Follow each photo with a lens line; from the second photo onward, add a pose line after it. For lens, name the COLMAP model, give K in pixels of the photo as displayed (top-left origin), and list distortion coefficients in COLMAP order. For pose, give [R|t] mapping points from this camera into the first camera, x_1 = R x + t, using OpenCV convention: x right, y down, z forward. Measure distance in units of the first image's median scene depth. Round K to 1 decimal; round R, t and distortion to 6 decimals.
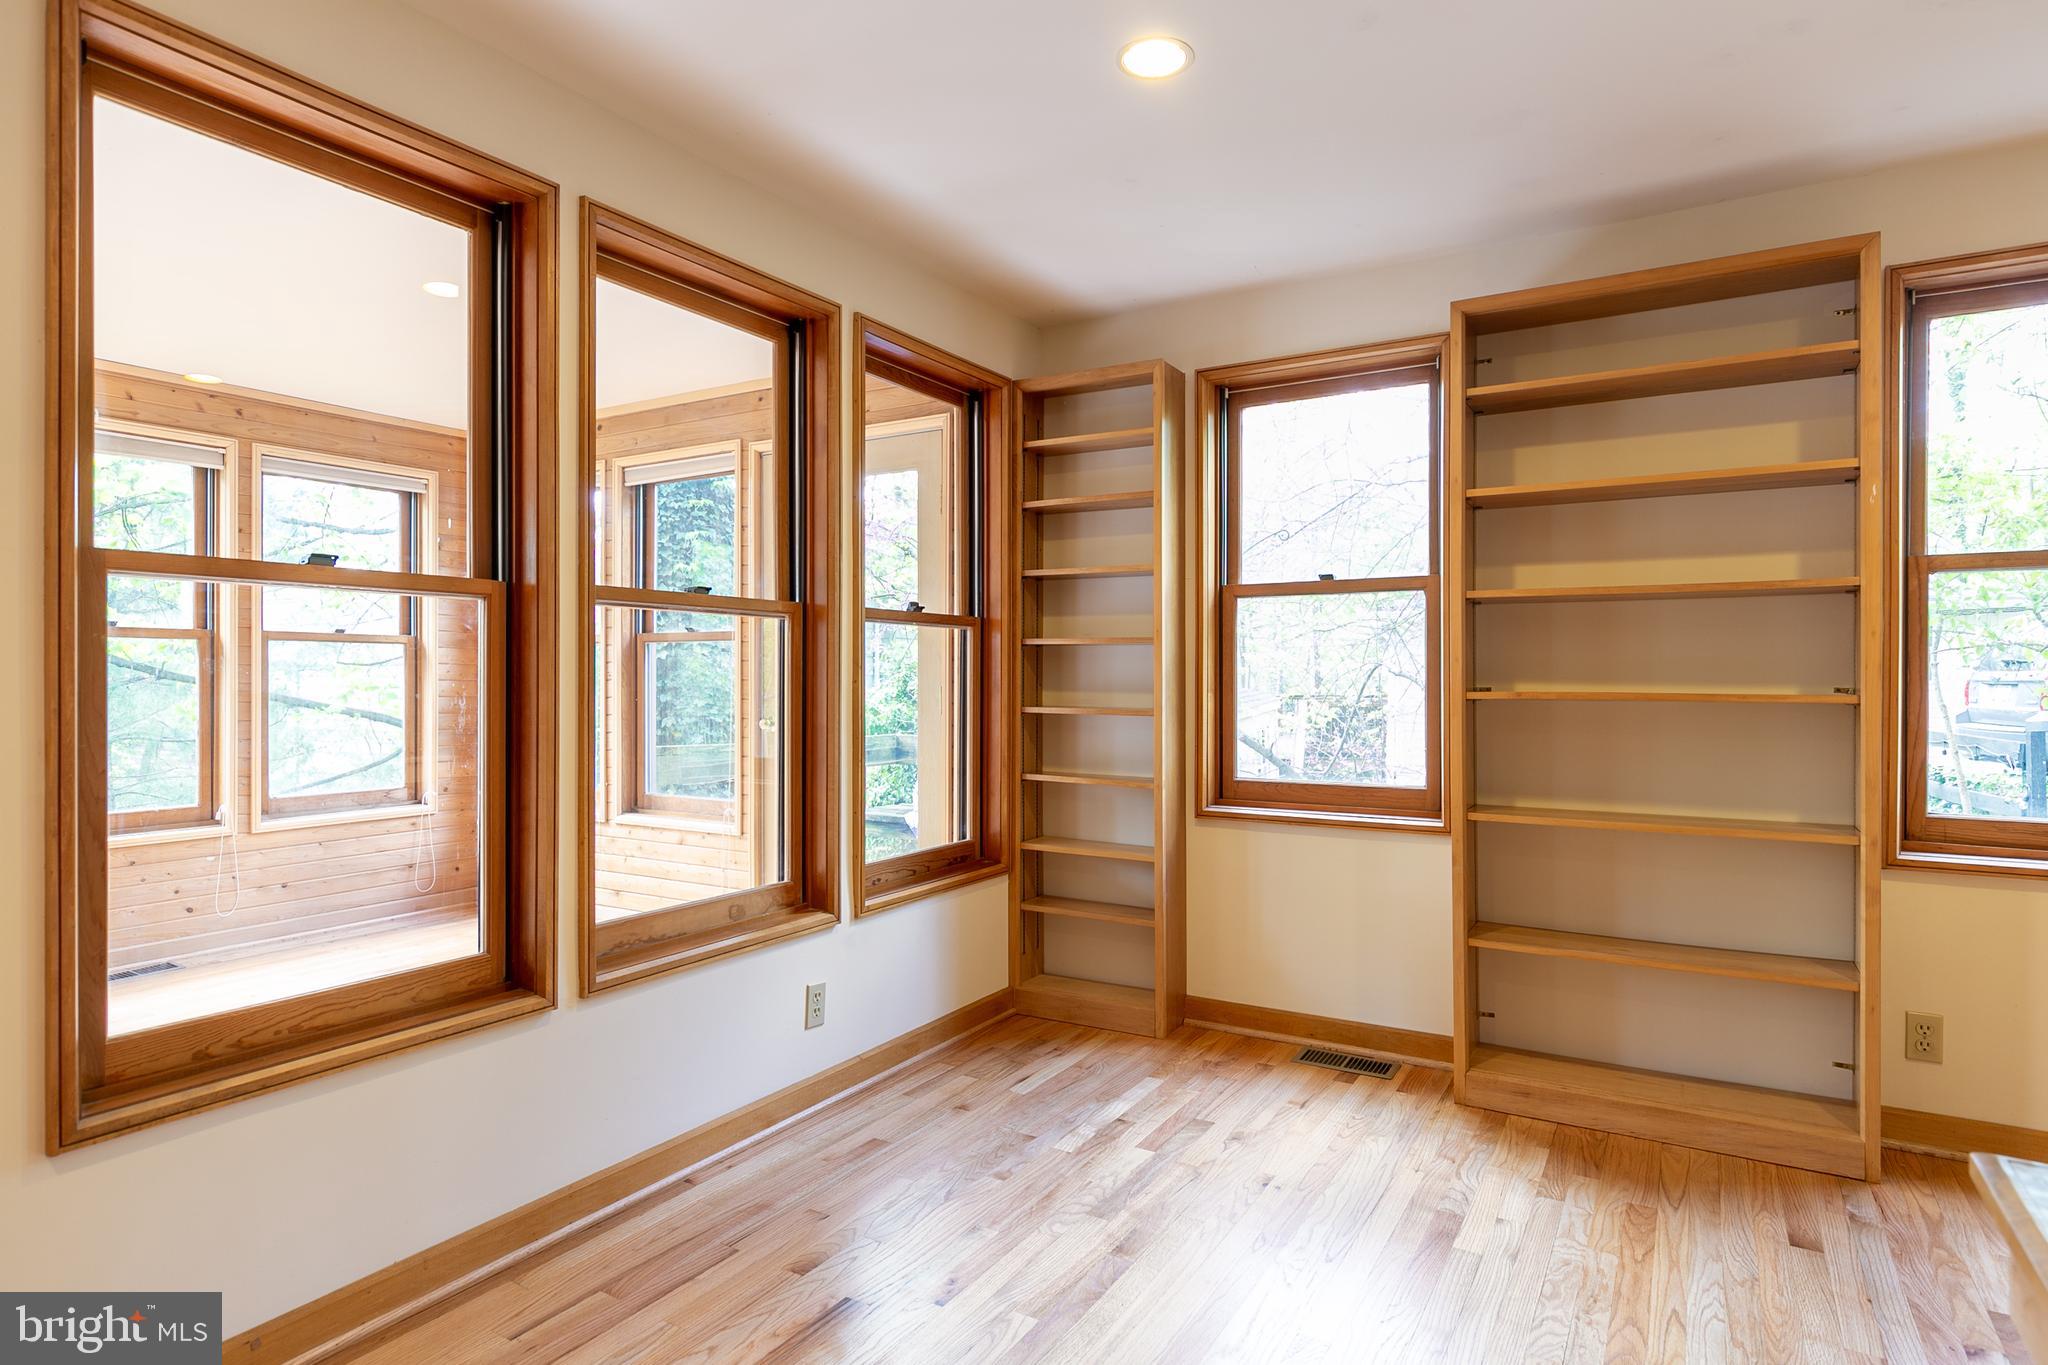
lens RADIAL K [[1103.7, 0, 1028.4], [0, 1103.7, 678.6], [0, 0, 1]] dist [-0.015593, 0.000867]
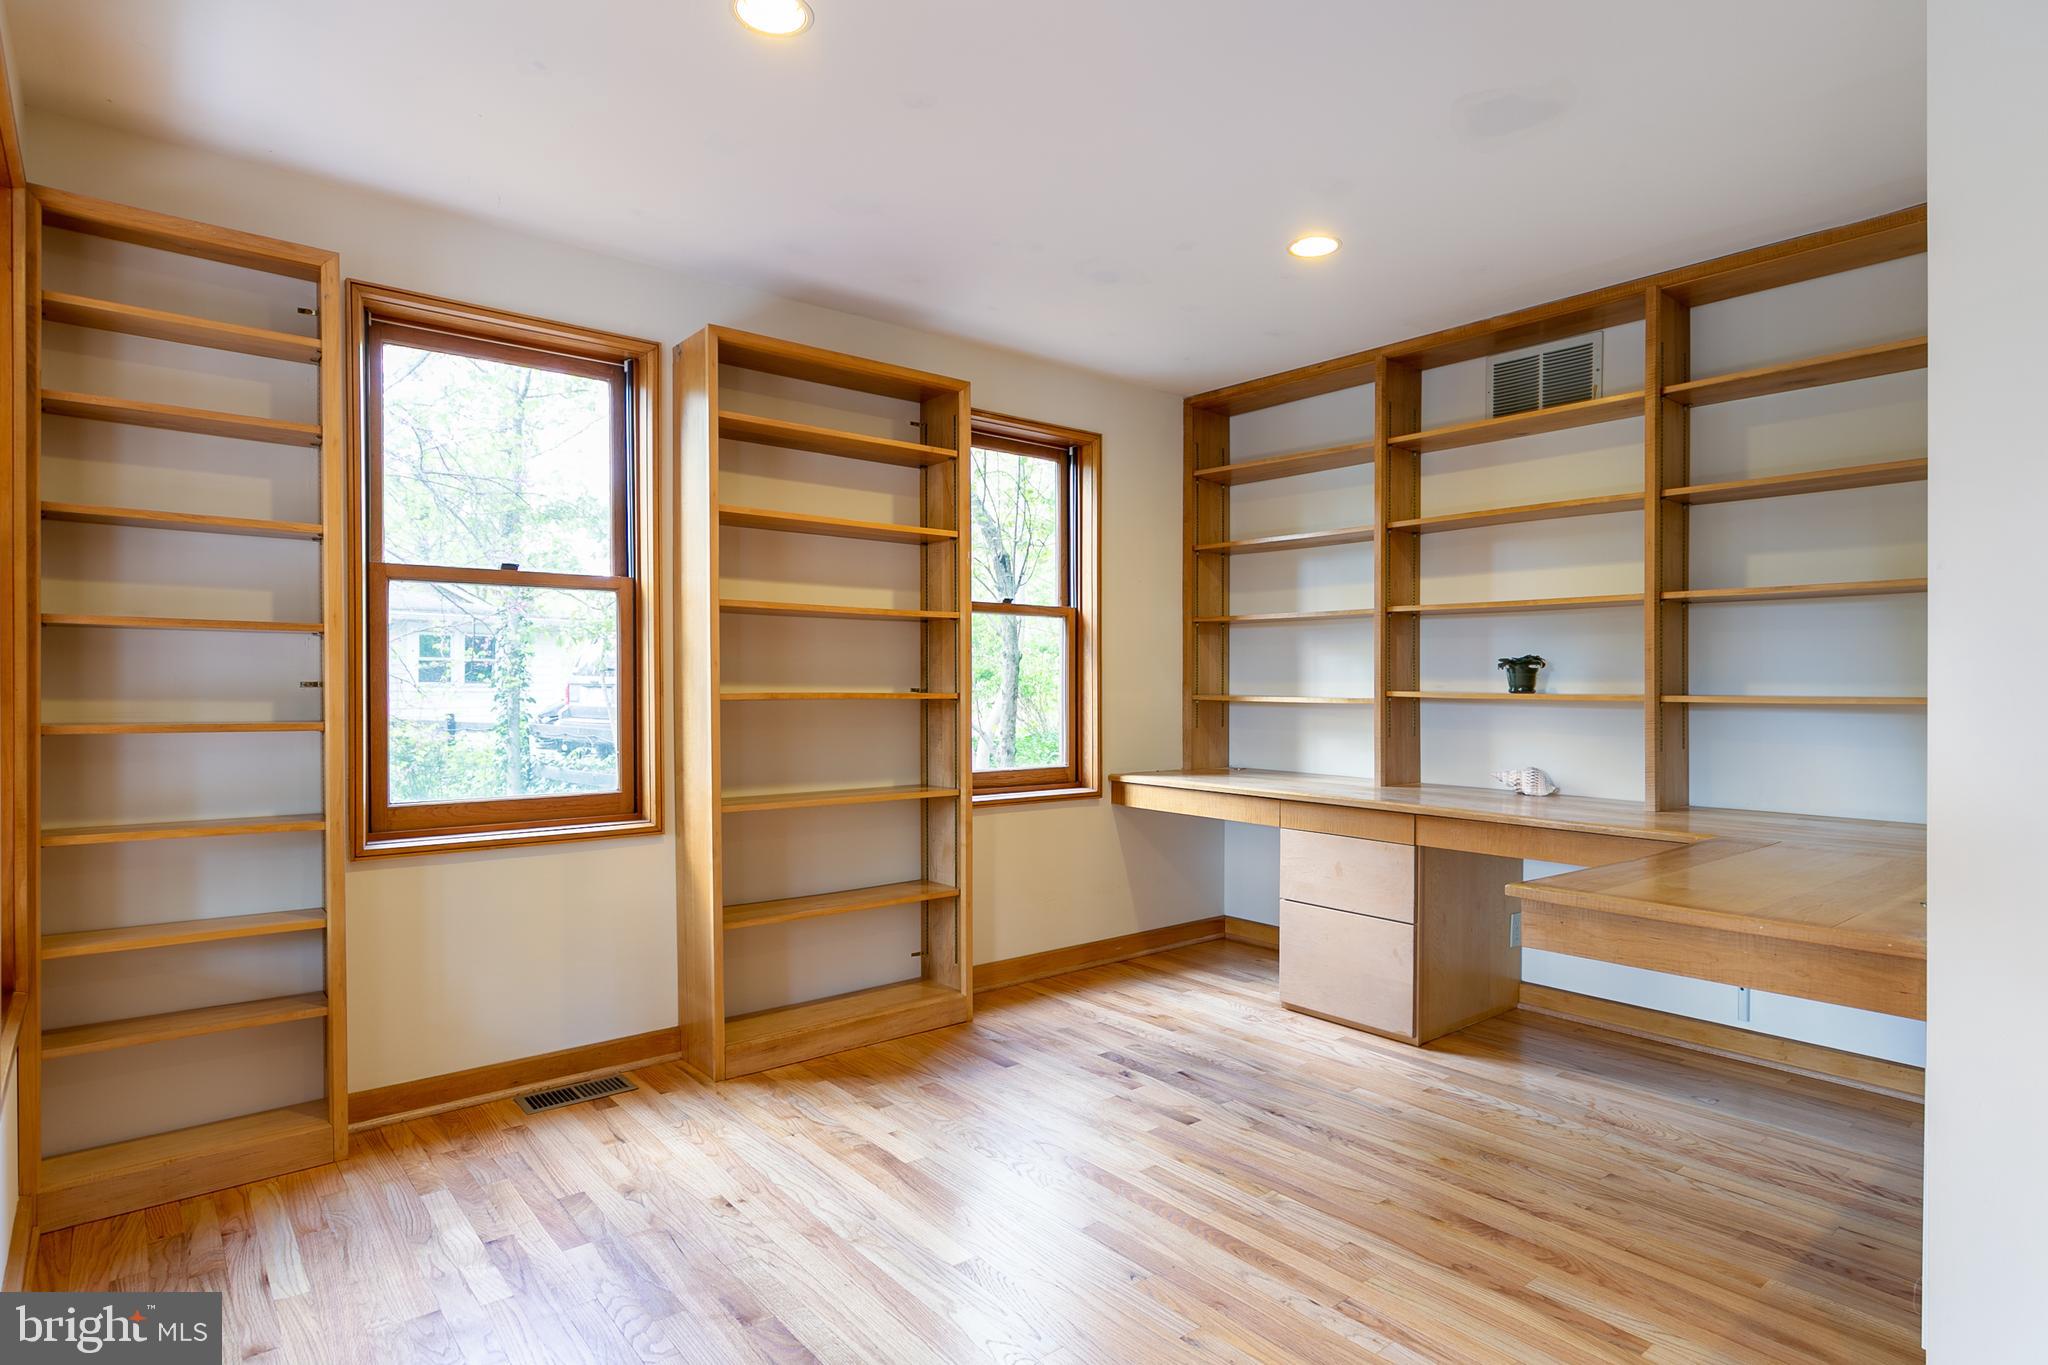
lens RADIAL K [[1100.7, 0, 1039.4], [0, 1100.7, 685.3], [0, 0, 1]] dist [0.019920, -0.001635]
pose [[0.323999, -0.000843, 0.946057, -0.523750], [-0.002226, 0.999996, 0.001653, 0.001504], [-0.946055, -0.002641, 0.323996, 0.363676]]
